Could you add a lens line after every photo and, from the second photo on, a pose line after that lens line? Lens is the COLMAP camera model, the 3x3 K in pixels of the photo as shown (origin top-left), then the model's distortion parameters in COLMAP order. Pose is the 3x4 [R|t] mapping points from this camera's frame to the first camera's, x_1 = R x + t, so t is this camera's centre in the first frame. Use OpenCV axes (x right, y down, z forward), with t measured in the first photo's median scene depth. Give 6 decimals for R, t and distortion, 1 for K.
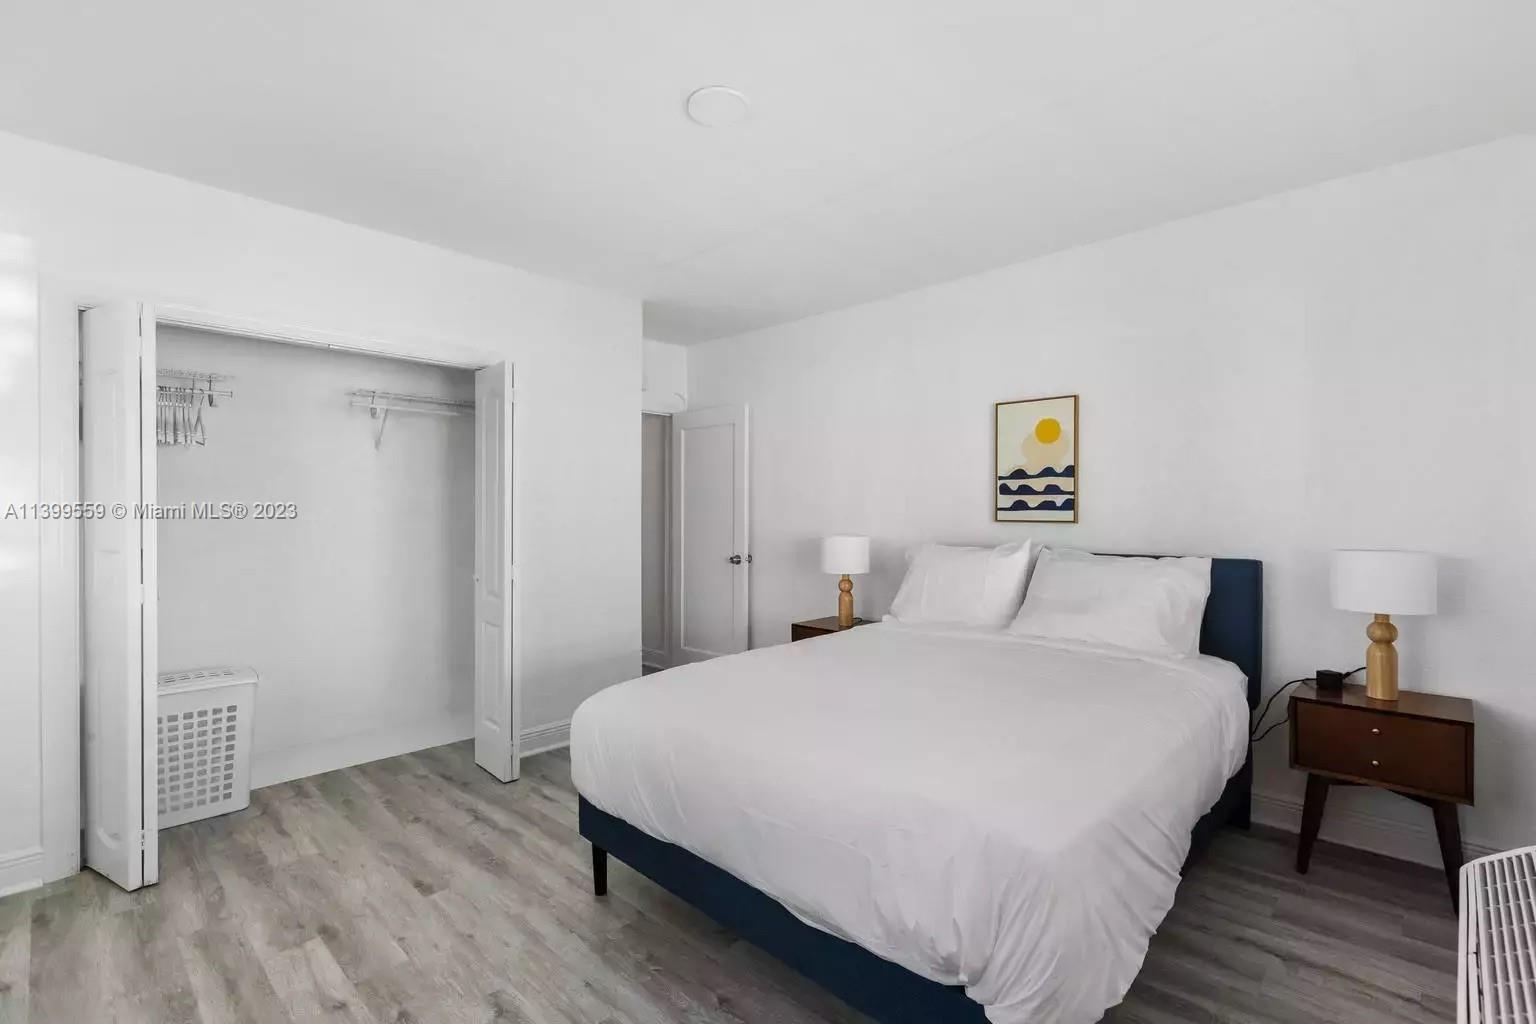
lens RADIAL K [[695.0, 0, 769.7], [0, 695.0, 500.0], [0, 0, 1]] dist [0.003801, 0.001176]
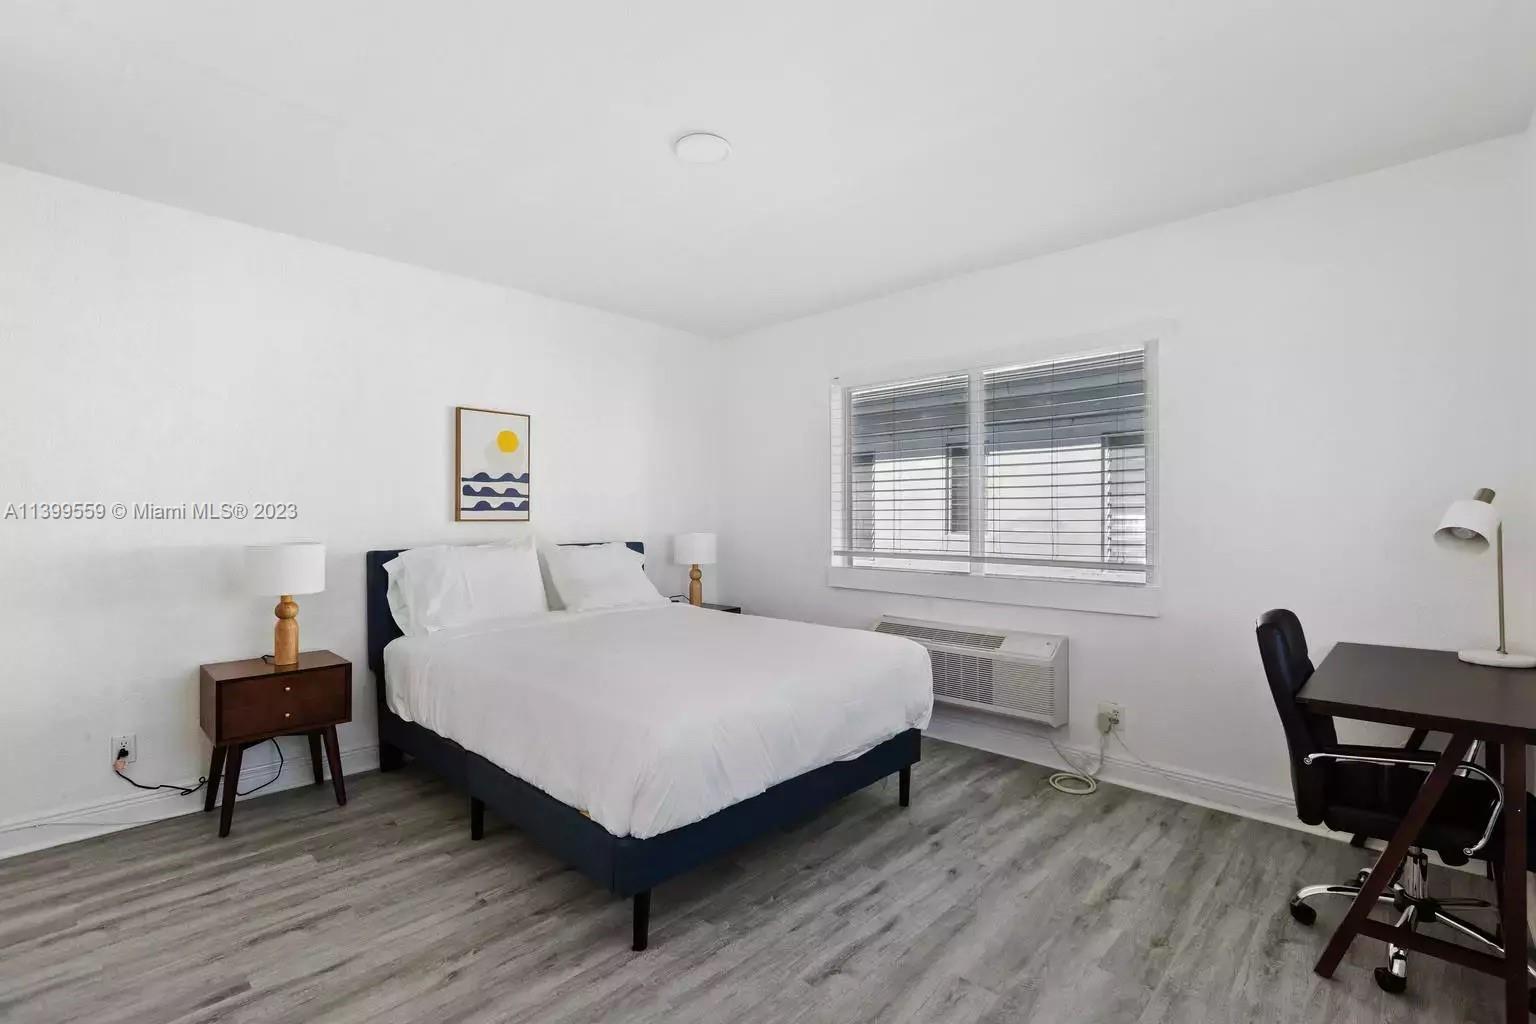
lens RADIAL K [[695.0, 0, 767.9], [0, 695.0, 516.0], [0, 0, 1]] dist [0.003801, 0.001176]
pose [[-0.003706, -0.010511, 0.999938, -0.763208], [-0.024612, 0.999643, 0.010417, 0.001464], [-0.999690, -0.024572, -0.003963, 0.579530]]
